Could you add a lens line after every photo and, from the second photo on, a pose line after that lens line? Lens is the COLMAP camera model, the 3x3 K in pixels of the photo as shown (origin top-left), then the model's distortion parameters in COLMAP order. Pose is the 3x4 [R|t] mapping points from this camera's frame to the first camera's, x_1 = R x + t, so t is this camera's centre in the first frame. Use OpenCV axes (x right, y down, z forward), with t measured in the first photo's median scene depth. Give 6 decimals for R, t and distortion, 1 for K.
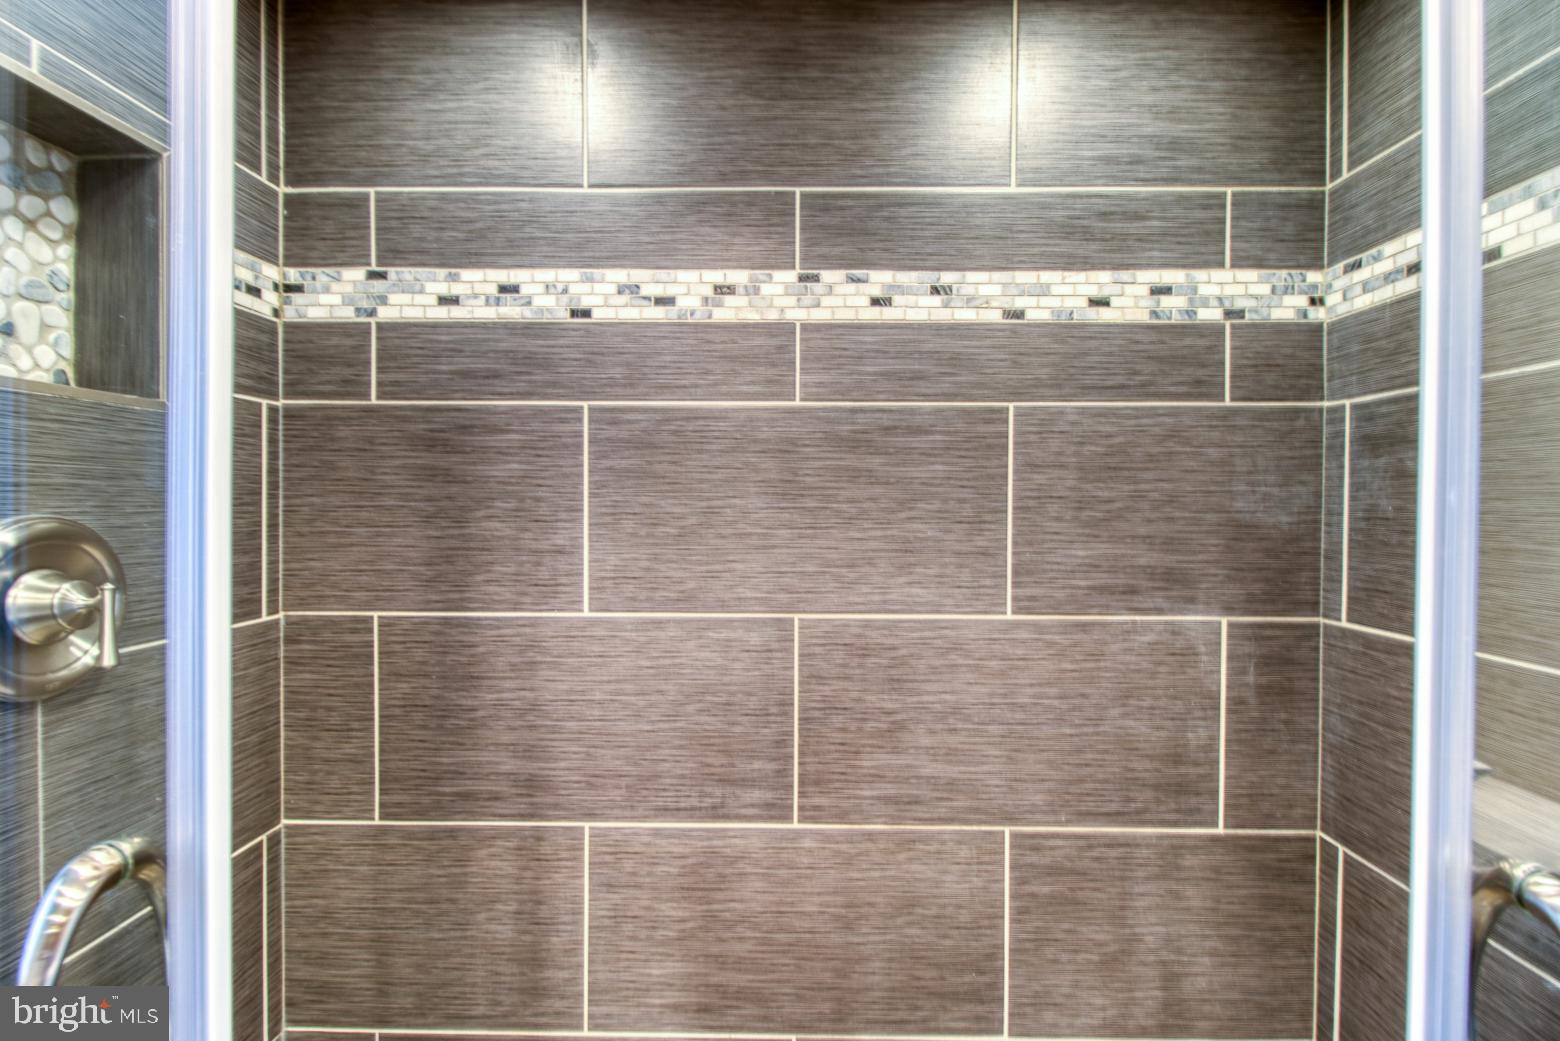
lens RADIAL K [[705.4, 0, 777.6], [0, 705.4, 511.2], [0, 0, 1]] dist [0.018645, -0.017328]
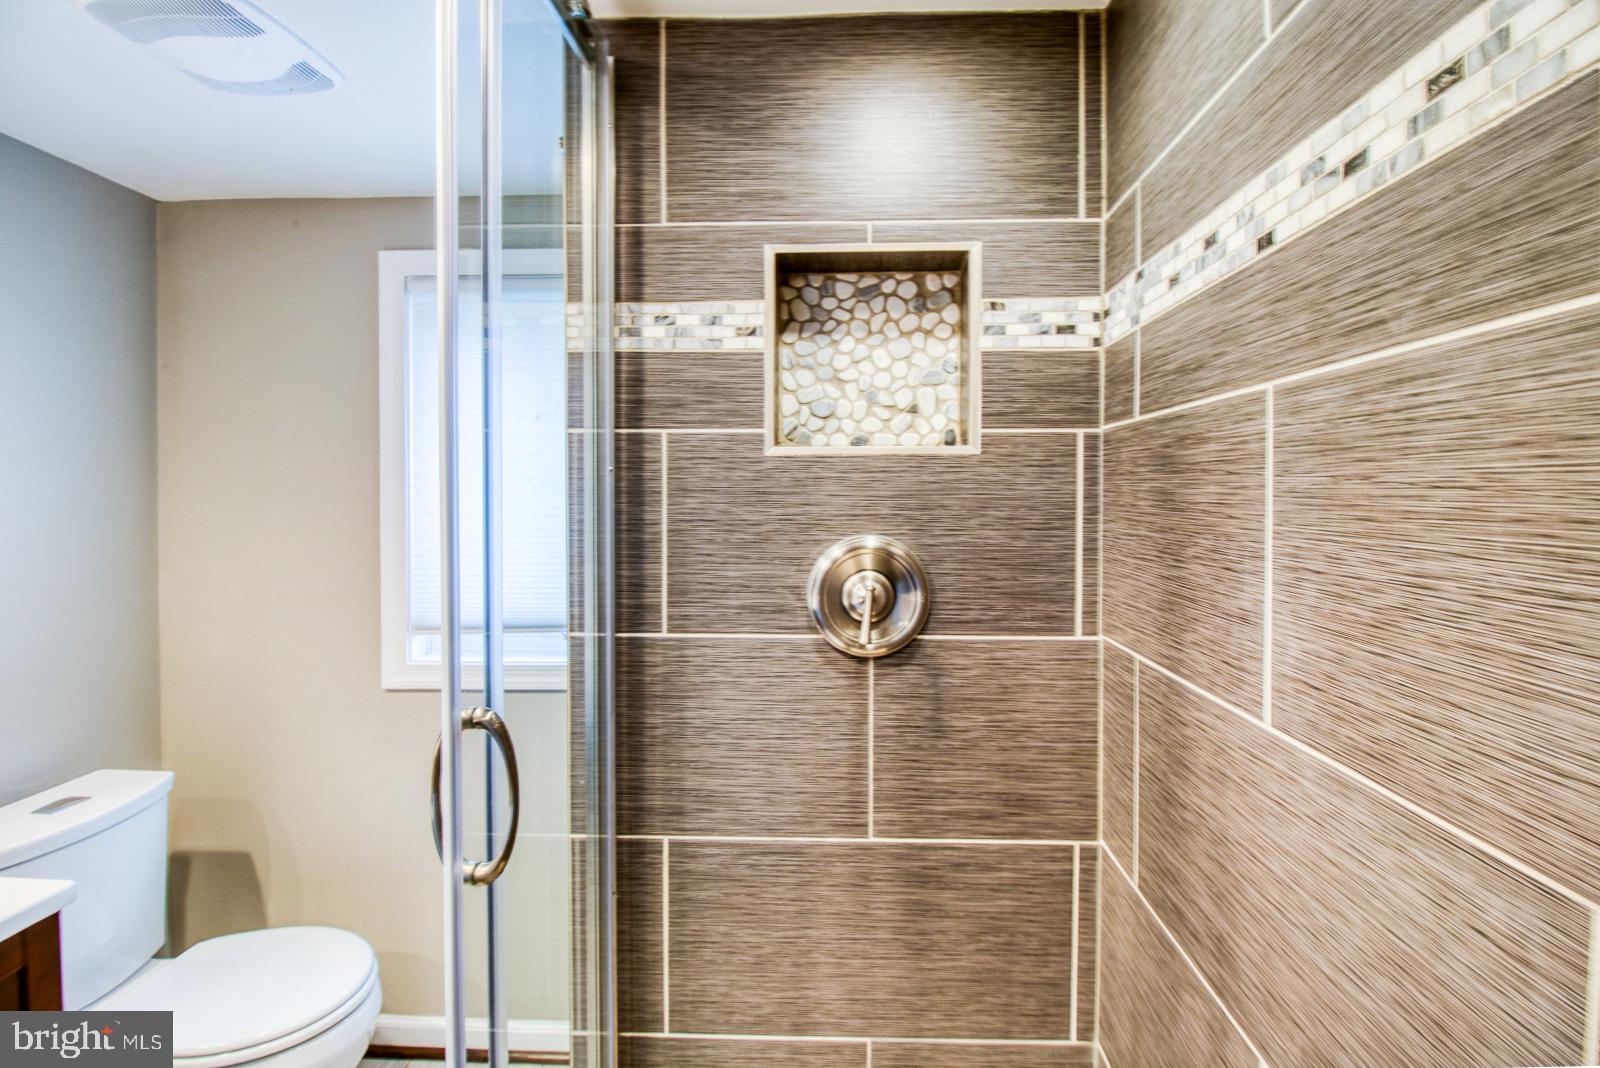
lens RADIAL K [[749.9, 0, 803.2], [0, 749.9, 505.9], [0, 0, 1]] dist [-0.000647, -0.012317]
pose [[-0.027686, 0.009486, -0.999572, 0.394354], [-0.011646, 0.999884, 0.009811, -0.049434], [0.999549, 0.011913, -0.027572, 0.618037]]
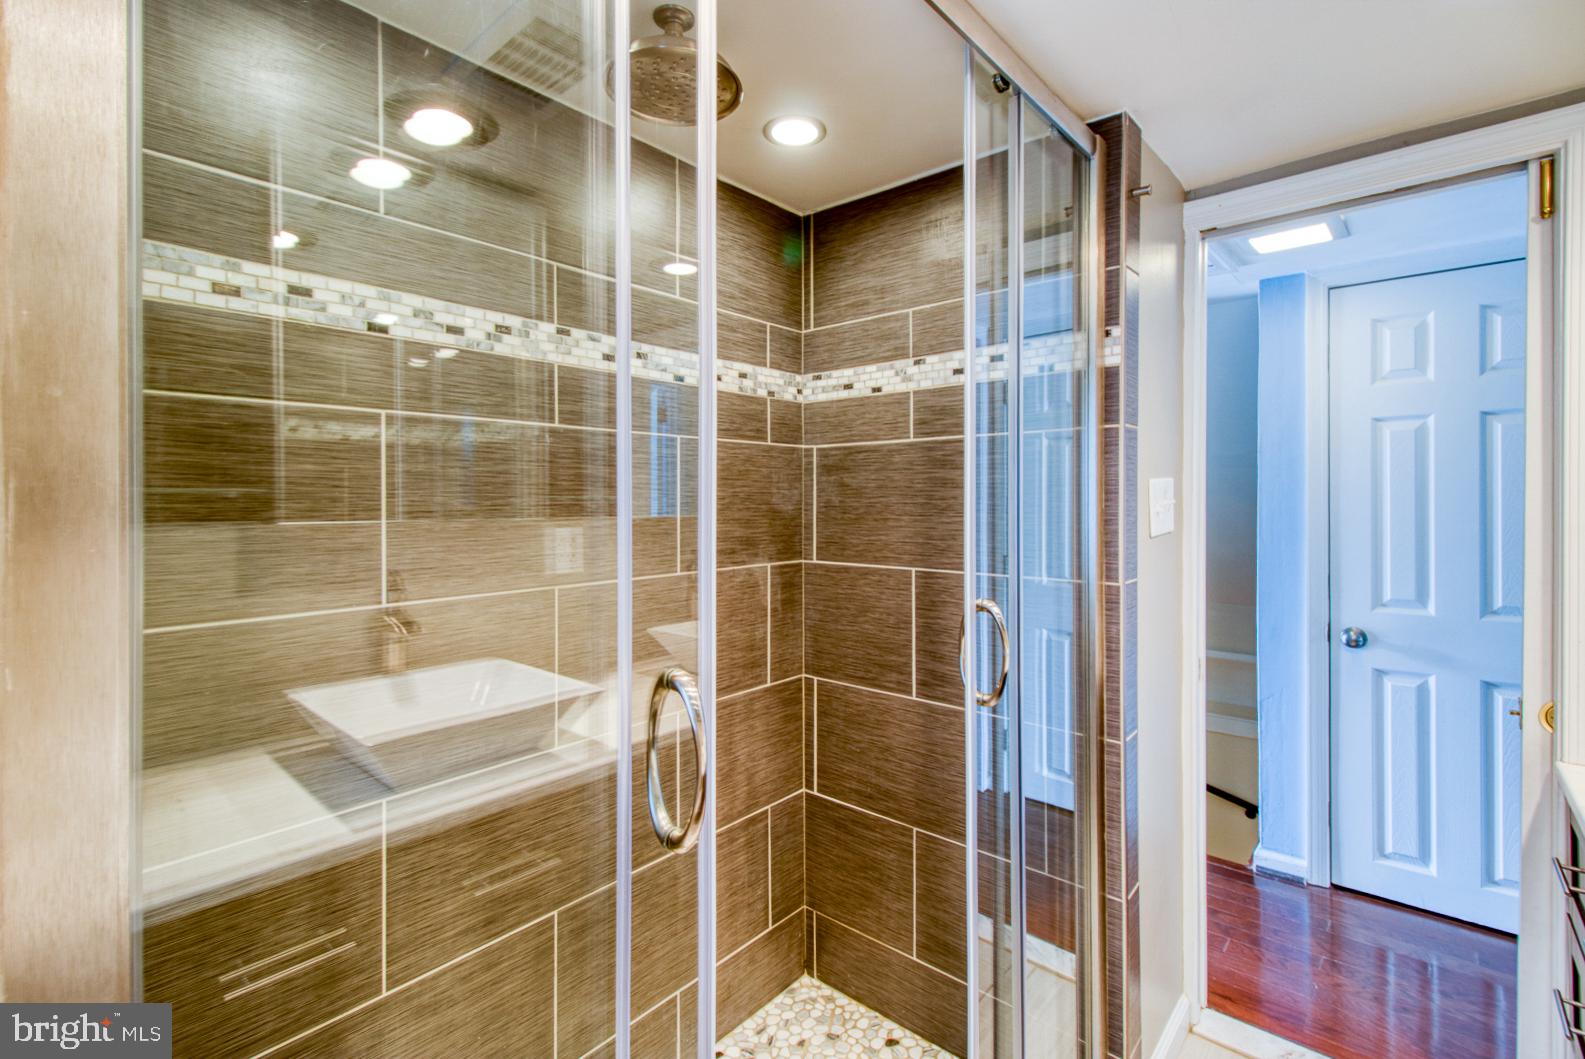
lens RADIAL K [[742.9, 0, 795.7], [0, 742.9, 501.7], [0, 0, 1]] dist [-0.000647, -0.012317]
pose [[0.618712, -0.009231, 0.785563, -0.781824], [0.015499, 0.999880, -0.000458, -0.003062], [-0.785465, 0.012459, 0.618781, -0.203573]]
